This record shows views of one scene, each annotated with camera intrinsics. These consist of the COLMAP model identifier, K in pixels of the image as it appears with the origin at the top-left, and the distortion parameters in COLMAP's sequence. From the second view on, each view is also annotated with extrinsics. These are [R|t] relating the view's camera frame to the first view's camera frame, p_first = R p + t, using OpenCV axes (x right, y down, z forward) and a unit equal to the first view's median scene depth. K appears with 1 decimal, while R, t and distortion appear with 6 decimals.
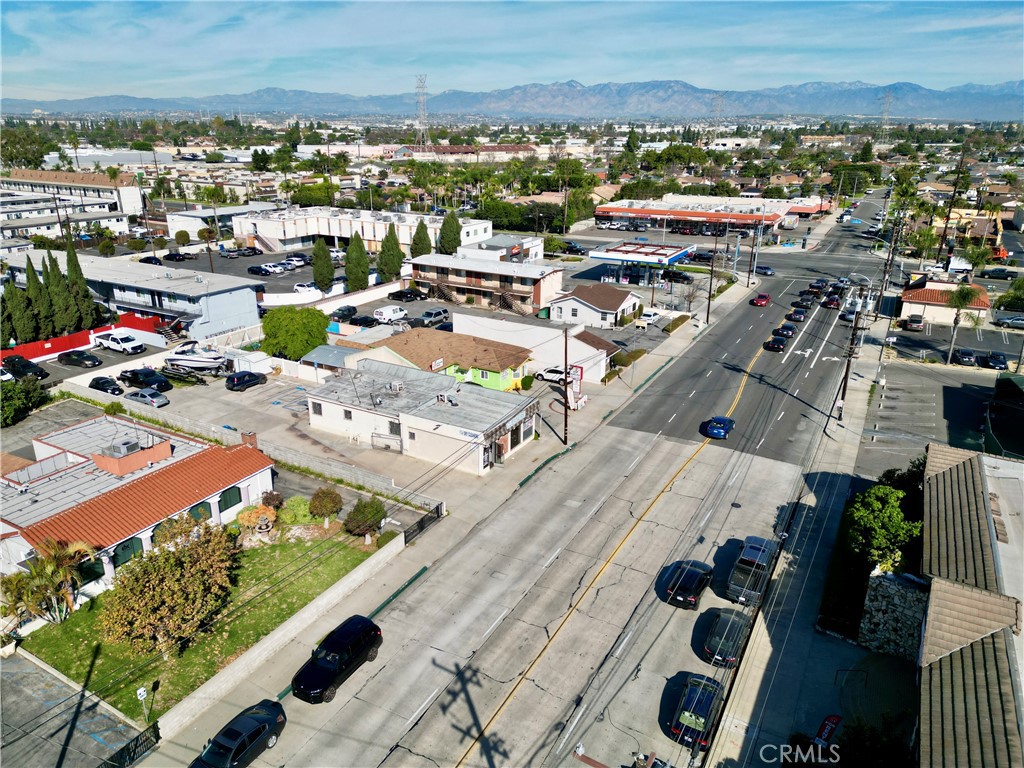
lens RADIAL K [[713.6, 0, 511.5], [0, 713.6, 379.5], [0, 0, 1]] dist [0.090065, -0.089245]
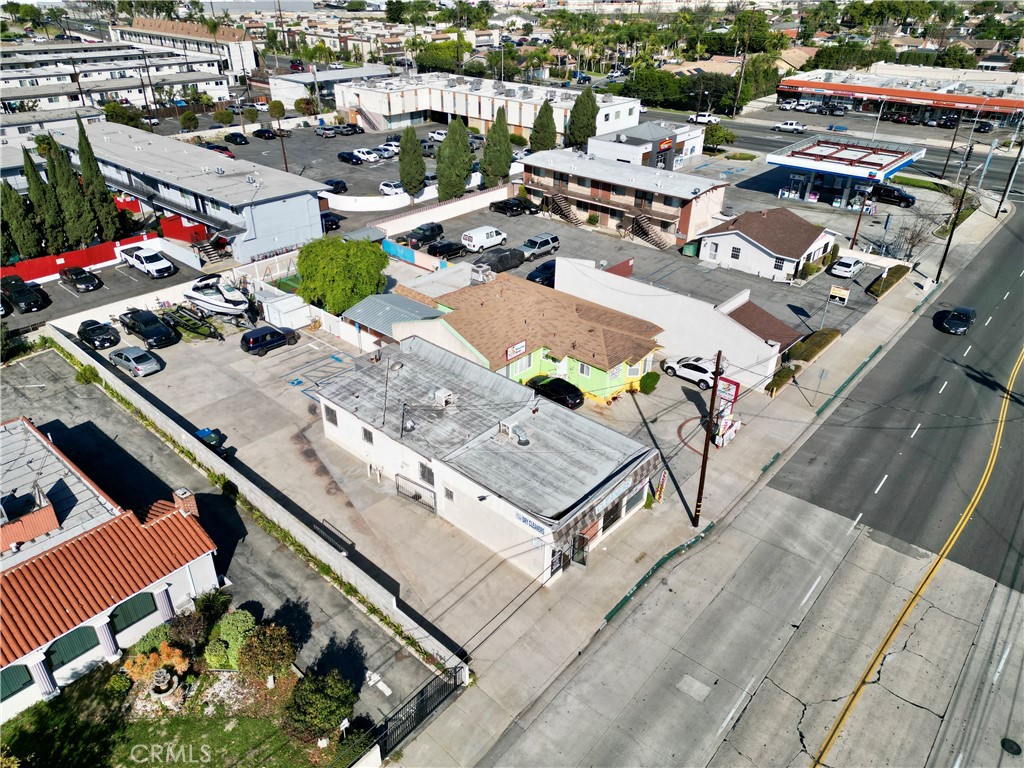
lens RADIAL K [[713.6, 0, 511.5], [0, 713.6, 379.5], [0, 0, 1]] dist [0.090065, -0.089245]
pose [[0.978521, 0.105410, -0.177160, 0.011438], [-0.072559, 0.980501, 0.182626, -0.090697], [0.192956, -0.165848, 0.967090, 0.257887]]
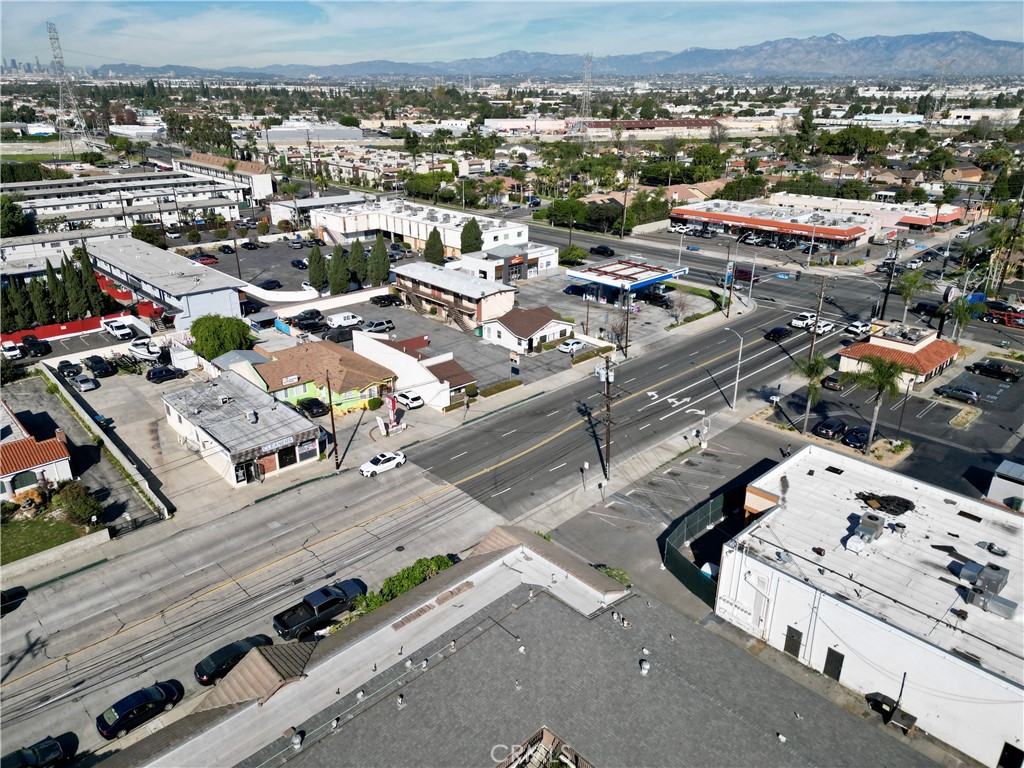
lens RADIAL K [[714.2, 0, 512.0], [0, 714.2, 382.3], [0, 0, 1]] dist [0.088303, -0.090938]
pose [[0.954813, 0.112019, -0.275289, 0.429222], [-0.098222, 0.993140, 0.063448, -0.097879], [0.280508, -0.033542, 0.959265, -0.012336]]
